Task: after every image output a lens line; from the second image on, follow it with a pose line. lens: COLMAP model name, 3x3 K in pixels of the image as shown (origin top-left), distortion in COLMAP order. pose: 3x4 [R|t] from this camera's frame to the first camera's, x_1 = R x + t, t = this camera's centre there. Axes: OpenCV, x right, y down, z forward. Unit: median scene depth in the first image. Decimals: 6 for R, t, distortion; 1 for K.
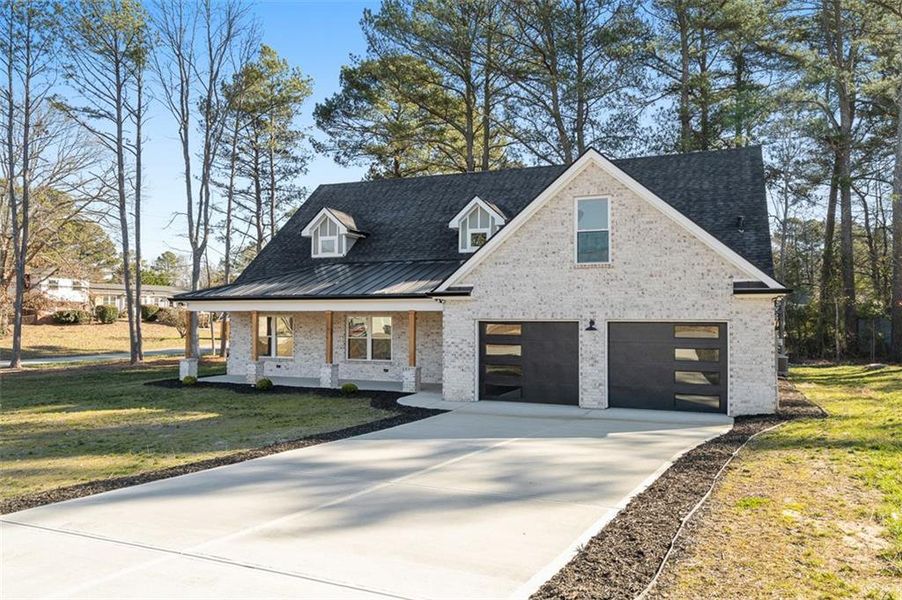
lens RADIAL K [[672.7, 0, 448.7], [0, 672.7, 302.8], [0, 0, 1]] dist [0.004174, 0.003356]
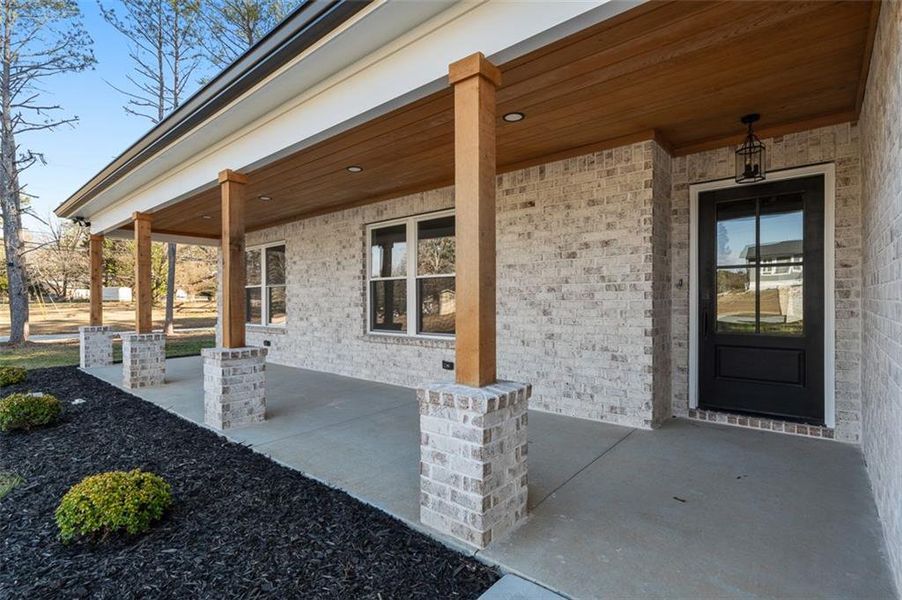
lens RADIAL K [[433.3, 0, 440.7], [0, 433.3, 315.3], [0, 0, 1]] dist [0.001201, 0.000221]
pose [[0.948432, 0.011623, -0.316768, -0.025280], [-0.001111, 0.999443, 0.033345, 0.066778], [0.316979, -0.031273, 0.947917, 0.784132]]
